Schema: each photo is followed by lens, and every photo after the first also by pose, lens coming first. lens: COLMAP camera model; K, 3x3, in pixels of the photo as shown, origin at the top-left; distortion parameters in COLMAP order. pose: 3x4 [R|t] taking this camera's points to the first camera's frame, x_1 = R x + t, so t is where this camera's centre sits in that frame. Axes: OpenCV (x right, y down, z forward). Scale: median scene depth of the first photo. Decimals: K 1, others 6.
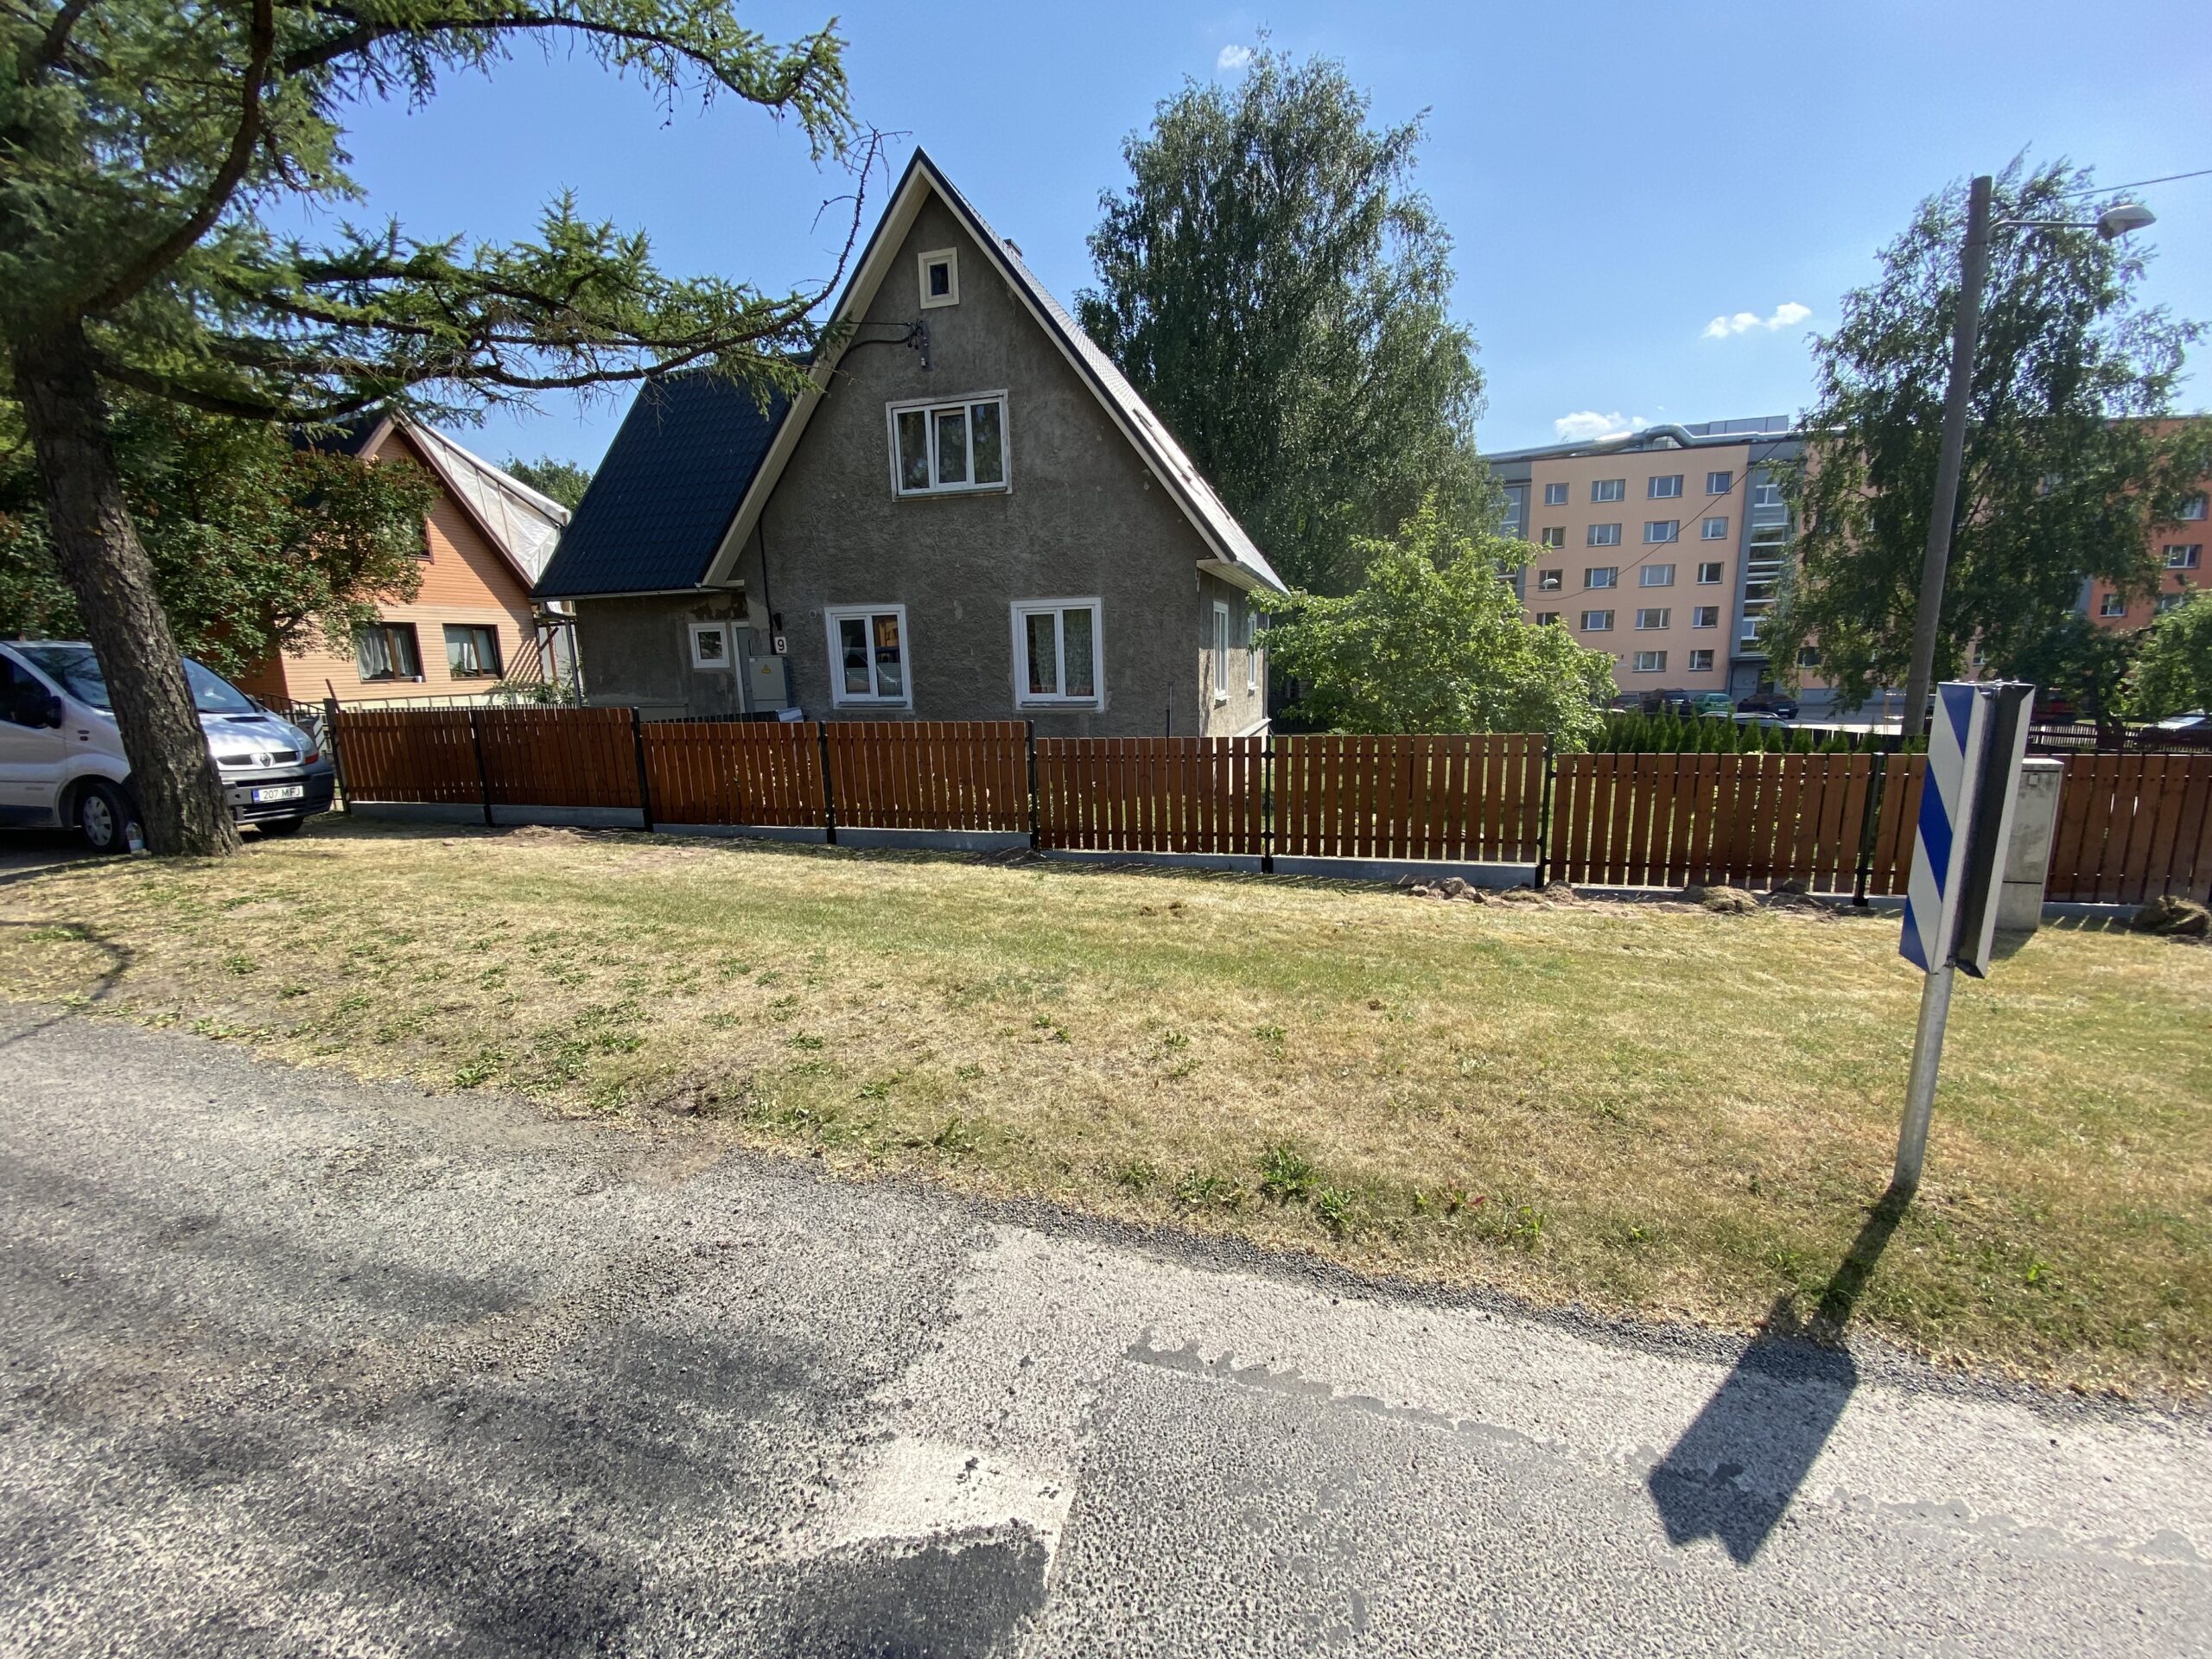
lens RADIAL K [[909.1, 0, 1106.0], [0, 909.1, 829.5], [0, 0, 1]] dist [-0.000237, -0.017899]
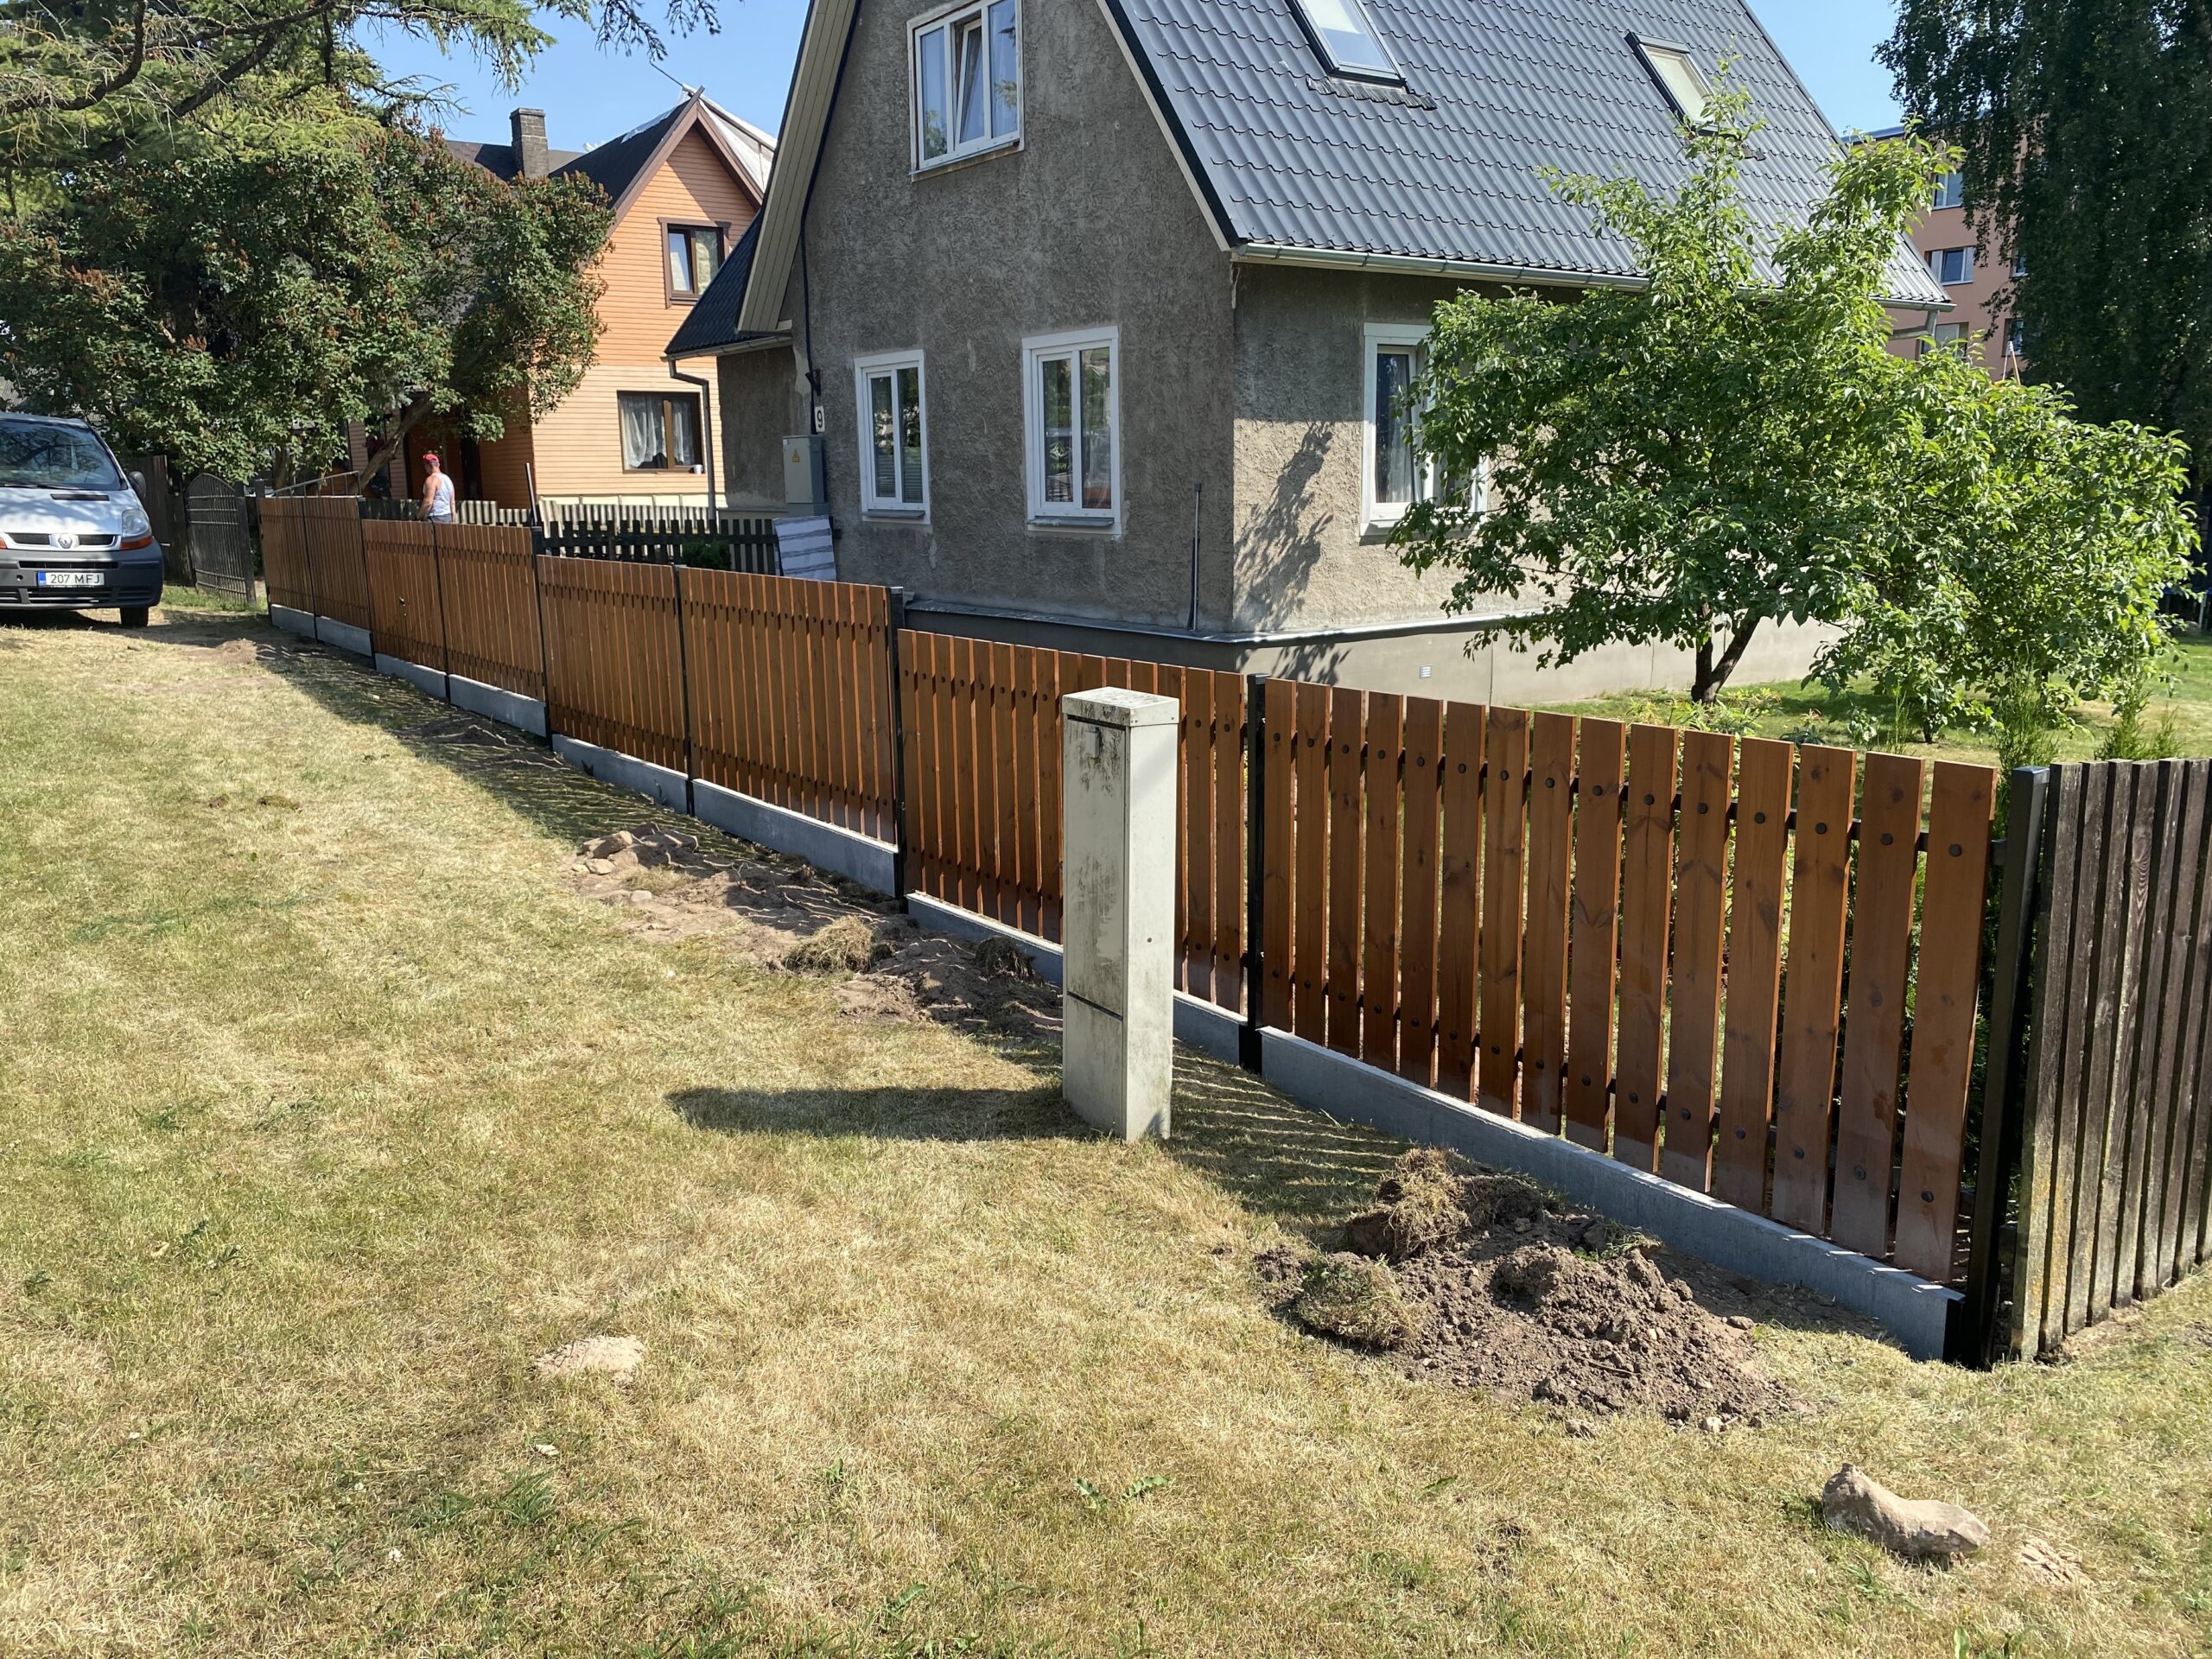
lens RADIAL K [[1678.6, 0, 1106.0], [0, 1678.6, 829.5], [0, 0, 1]] dist [-0.002549, -0.002678]
pose [[0.762148, 0.147868, -0.630290, 0.637785], [-0.126859, 0.988803, 0.078579, -0.035303], [0.634852, 0.020069, 0.772373, 0.222510]]
